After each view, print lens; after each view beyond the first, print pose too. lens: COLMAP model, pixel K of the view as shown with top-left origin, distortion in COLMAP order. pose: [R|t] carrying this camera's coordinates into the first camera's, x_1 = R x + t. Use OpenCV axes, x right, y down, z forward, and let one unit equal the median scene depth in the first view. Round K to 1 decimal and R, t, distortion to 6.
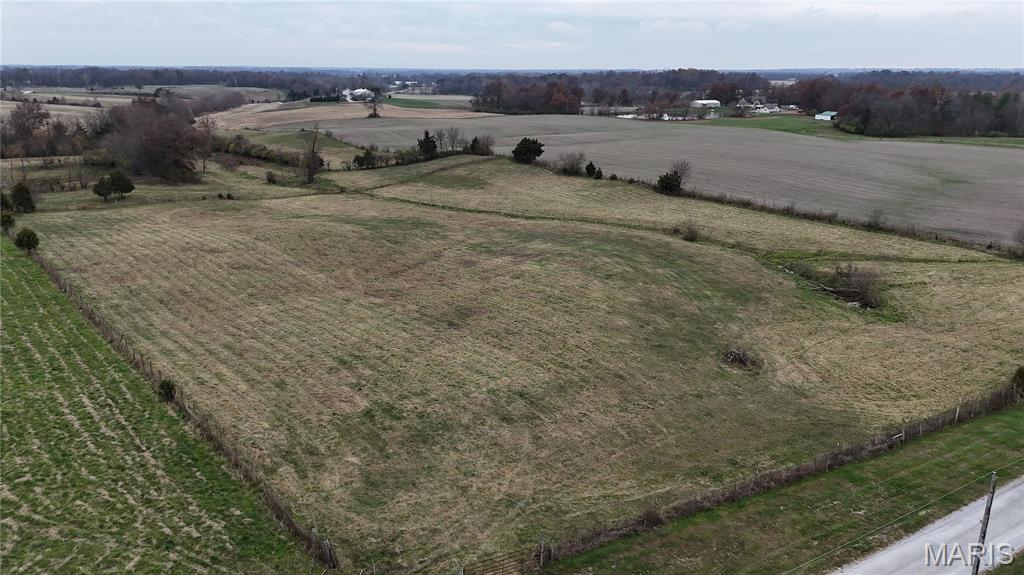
lens RADIAL K [[713.7, 0, 515.8], [0, 713.7, 287.8], [0, 0, 1]] dist [0.099275, -0.121710]
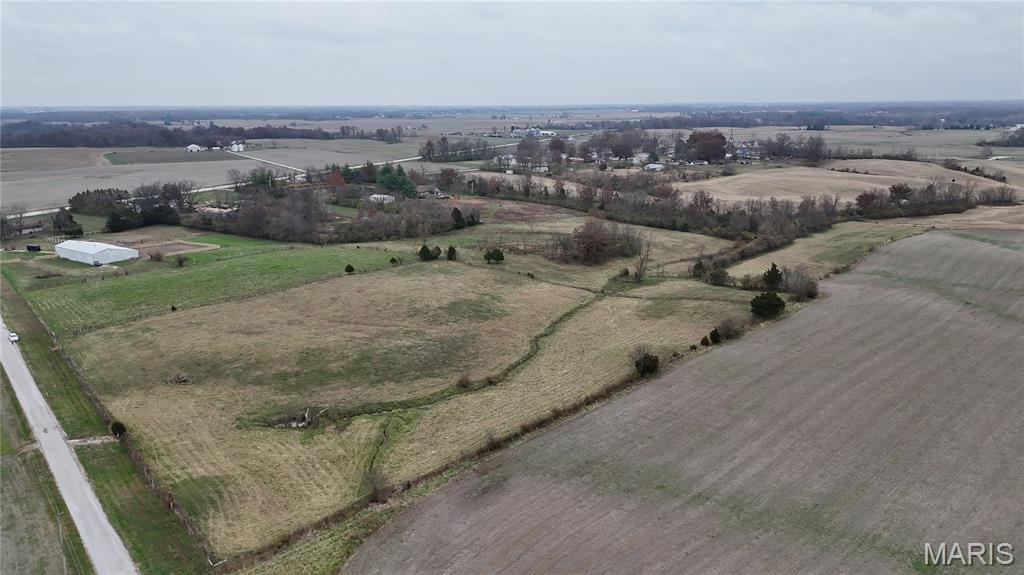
lens RADIAL K [[713.7, 0, 515.8], [0, 713.7, 287.8], [0, 0, 1]] dist [0.099275, -0.121710]
pose [[0.157531, 0.238200, -0.958355, 0.811655], [-0.276390, 0.942322, 0.188782, -0.279683], [0.948047, 0.235141, 0.214281, 0.445301]]
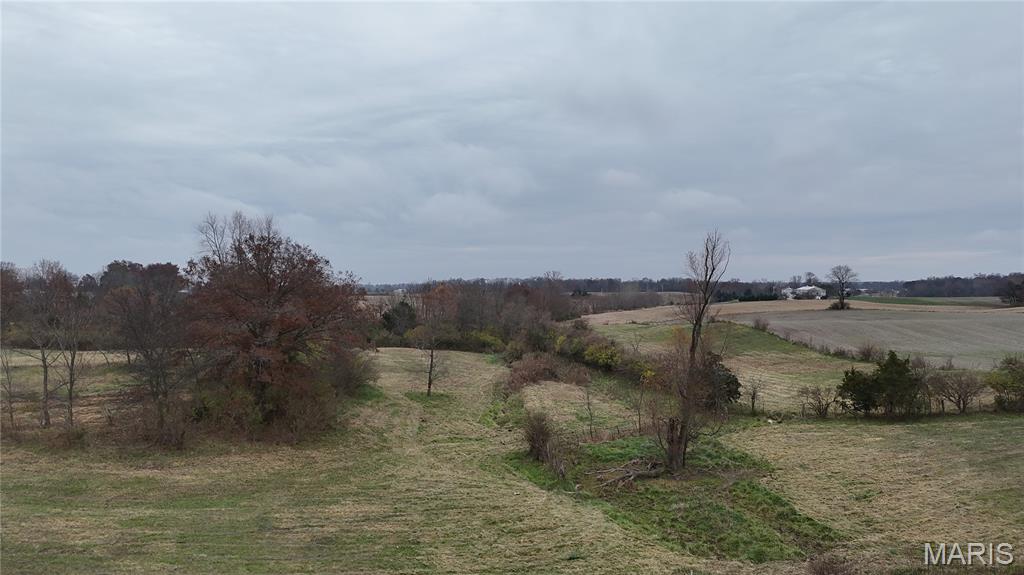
lens RADIAL K [[713.7, 0, 515.8], [0, 713.7, 287.8], [0, 0, 1]] dist [0.099275, -0.121710]
pose [[0.839171, -0.012932, -0.543714, -0.168718], [-0.144153, 0.958673, -0.245287, -0.119227], [0.524416, 0.284215, 0.802626, 0.653045]]
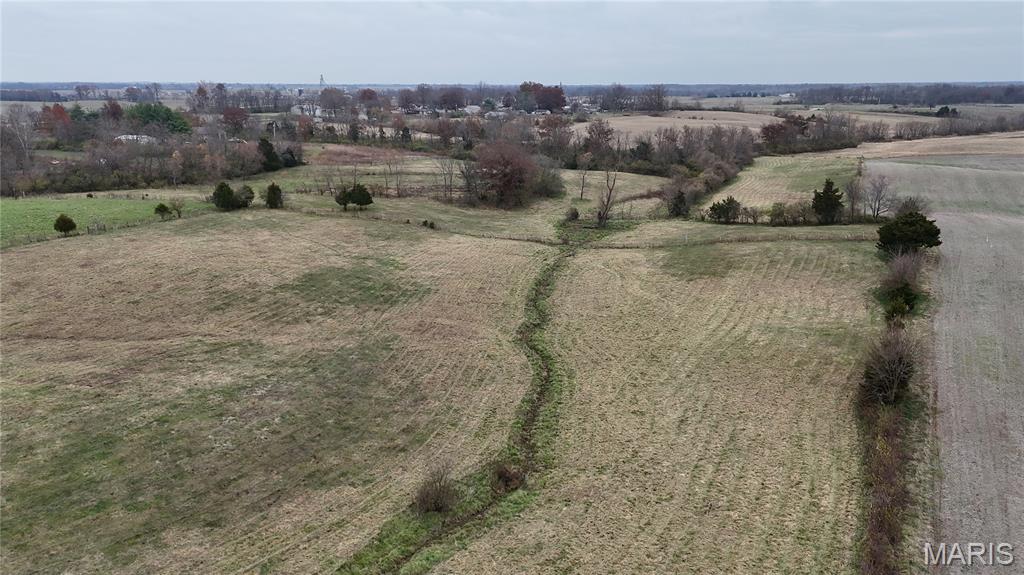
lens RADIAL K [[713.7, 0, 515.8], [0, 713.7, 287.8], [0, 0, 1]] dist [0.099275, -0.121710]
pose [[0.433724, 0.239898, -0.868523, 0.339017], [-0.257334, 0.956739, 0.135757, -0.143882], [0.863518, 0.164620, 0.476695, 0.471927]]
